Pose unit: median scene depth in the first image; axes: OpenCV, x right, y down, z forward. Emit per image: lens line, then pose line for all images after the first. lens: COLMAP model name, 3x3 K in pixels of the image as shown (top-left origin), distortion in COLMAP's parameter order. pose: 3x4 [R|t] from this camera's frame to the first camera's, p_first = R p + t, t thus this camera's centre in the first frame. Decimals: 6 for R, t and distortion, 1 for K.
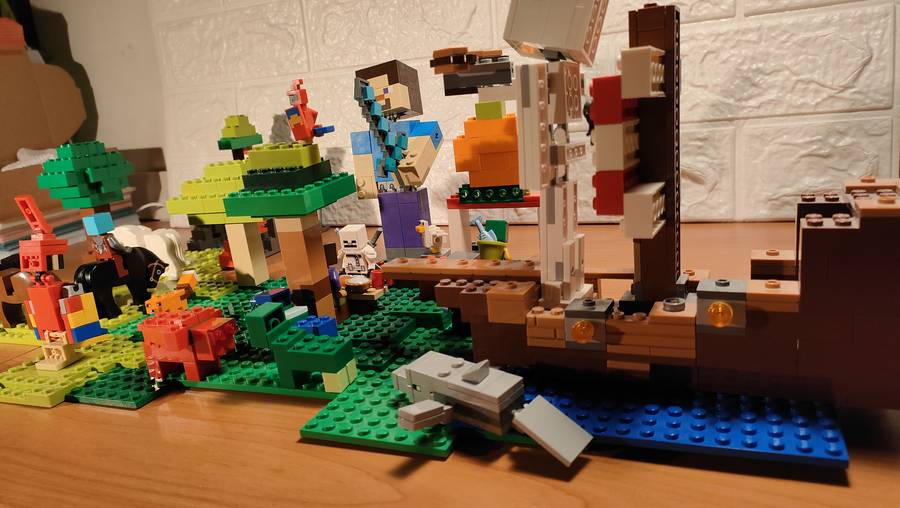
lens RADIAL K [[696.6, 0, 450.0], [0, 696.6, 254.0], [0, 0, 1]] dist [-0.004561, -0.009380]
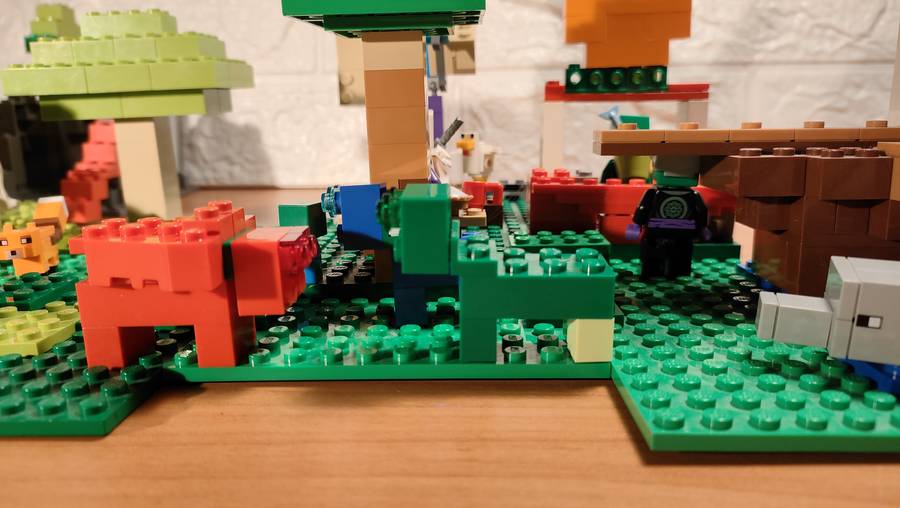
lens RADIAL K [[696.6, 0, 450.0], [0, 696.6, 254.0], [0, 0, 1]] dist [-0.004561, -0.009380]
pose [[0.928045, 0.013324, 0.372231, -0.269548], [0.008343, 0.998366, -0.056539, 0.093728], [-0.372376, 0.055576, 0.926417, 0.366380]]
